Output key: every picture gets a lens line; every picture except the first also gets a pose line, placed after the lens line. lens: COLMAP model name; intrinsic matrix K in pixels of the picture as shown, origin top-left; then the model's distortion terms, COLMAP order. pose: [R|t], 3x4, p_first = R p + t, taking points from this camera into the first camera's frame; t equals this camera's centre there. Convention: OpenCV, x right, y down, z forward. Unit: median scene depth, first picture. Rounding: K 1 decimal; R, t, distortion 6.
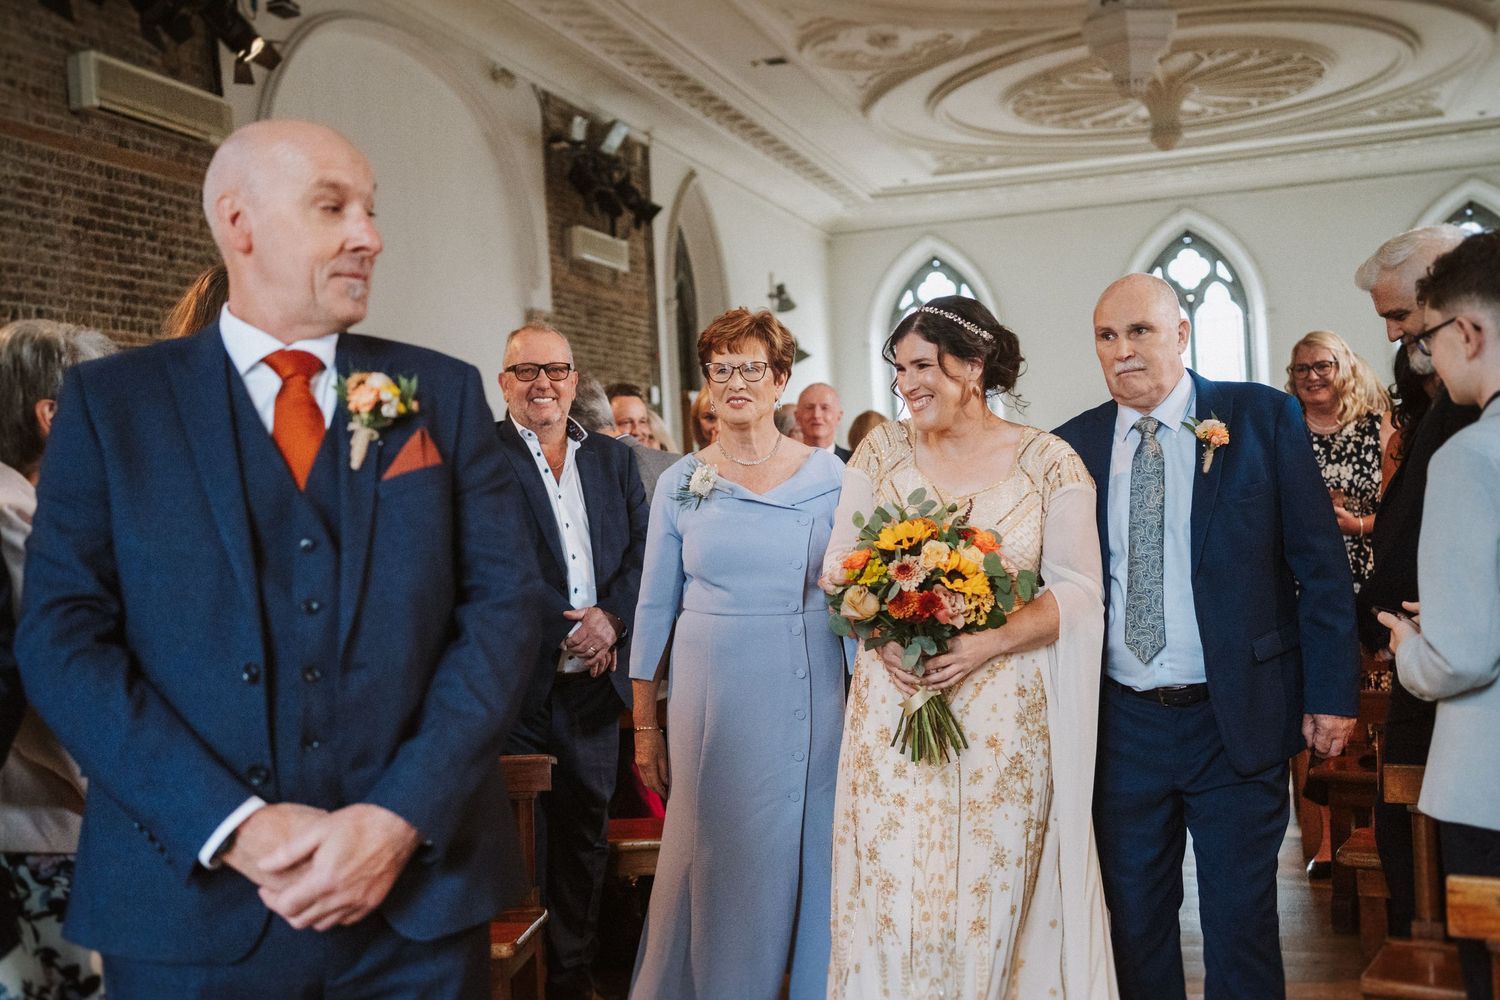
lens RADIAL K [[1530.3, 0, 741.0], [0, 1530.3, 501.9], [0, 0, 1]] dist [0.002300, -0.003368]
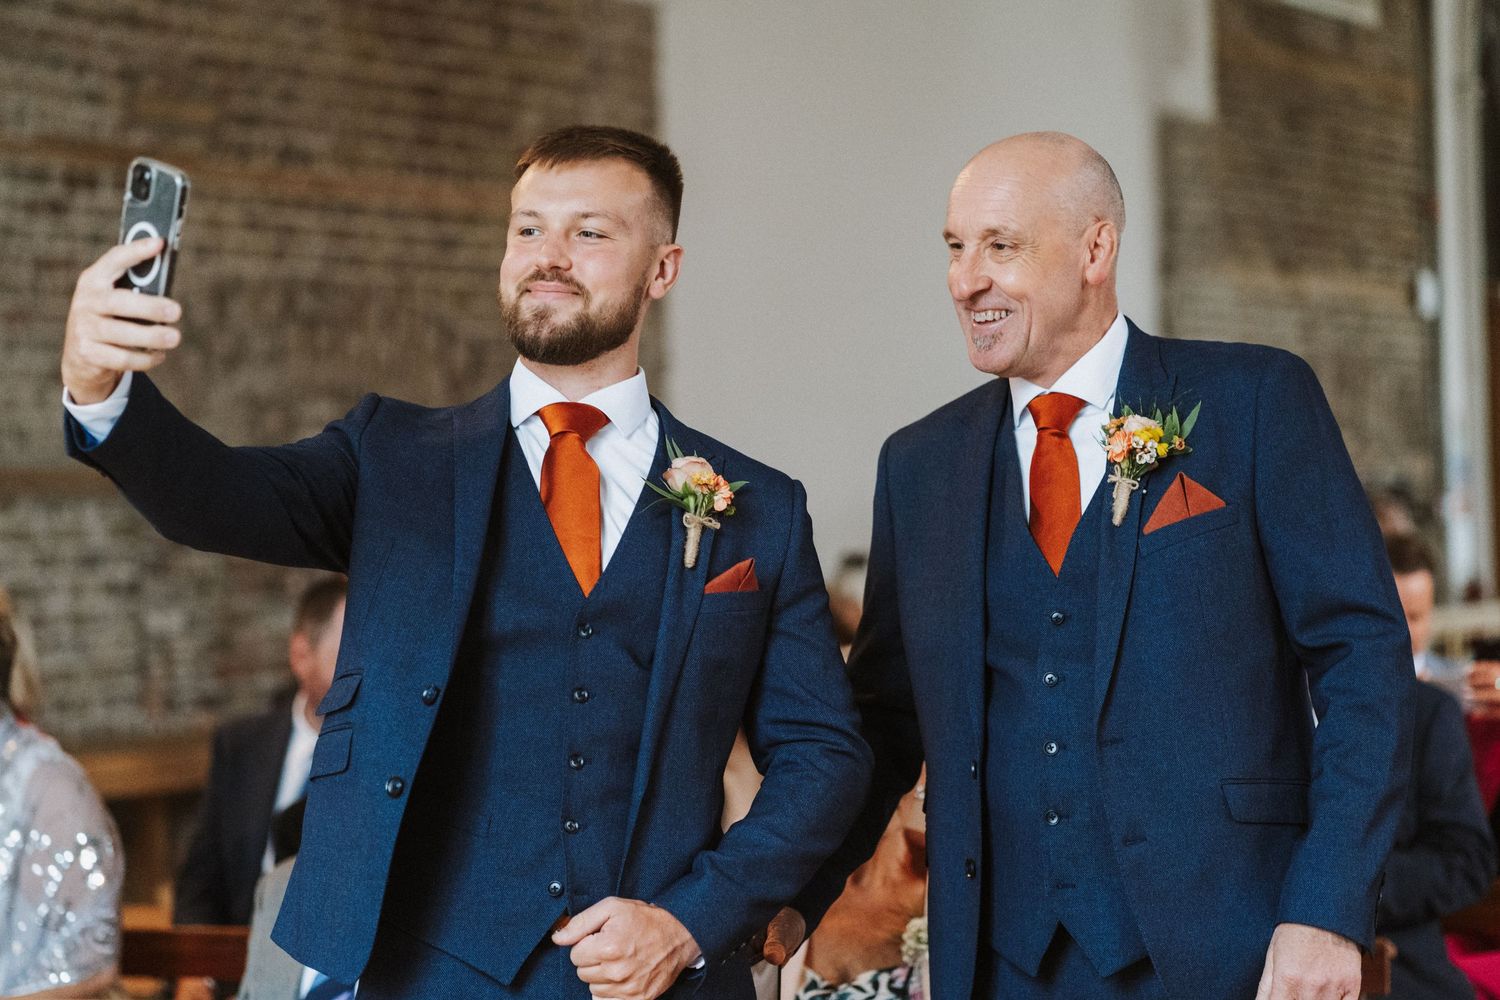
lens RADIAL K [[3613.5, 0, 749.8], [0, 3613.5, 501.1], [0, 0, 1]] dist [-0.032586, -0.697405]
pose [[0.973275, 0.024831, -0.228295, -0.006660], [-0.025682, 0.999670, -0.000756, -0.002460], [0.228200, 0.006599, 0.973592, -0.095323]]
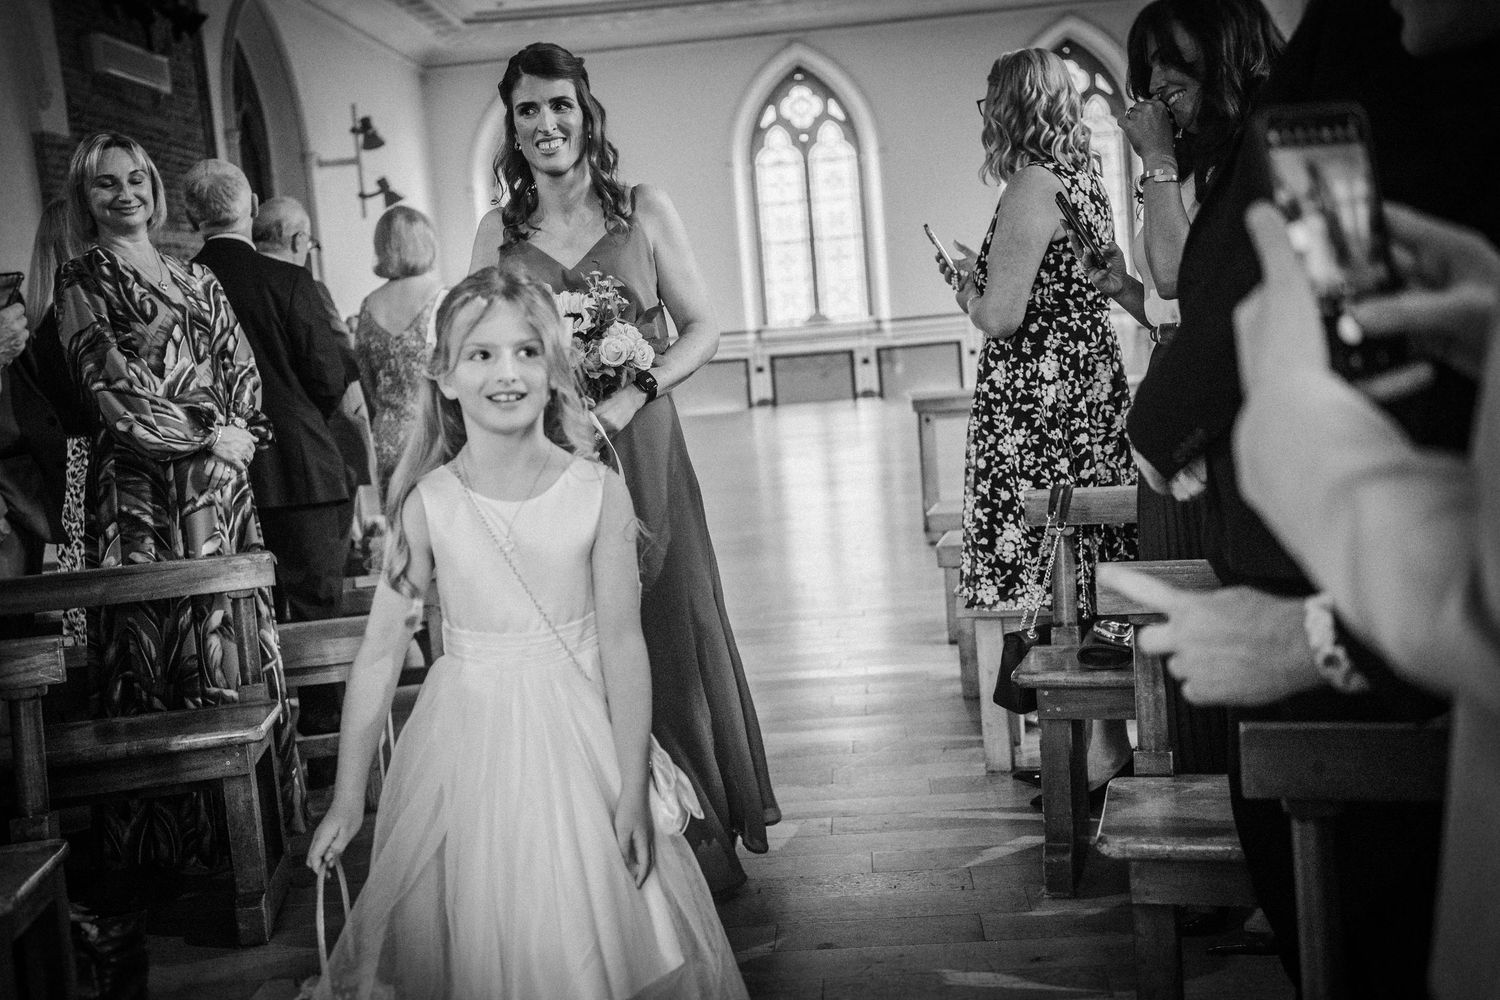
lens RADIAL K [[1510.6, 0, 752.4], [0, 1510.6, 497.6], [0, 0, 1]] dist [0.055206, 0.005698]
pose [[0.968410, -0.057006, 0.242762, 0.020867], [0.035438, 0.995100, 0.092304, 0.006511], [-0.246834, -0.080785, 0.965685, 0.082245]]
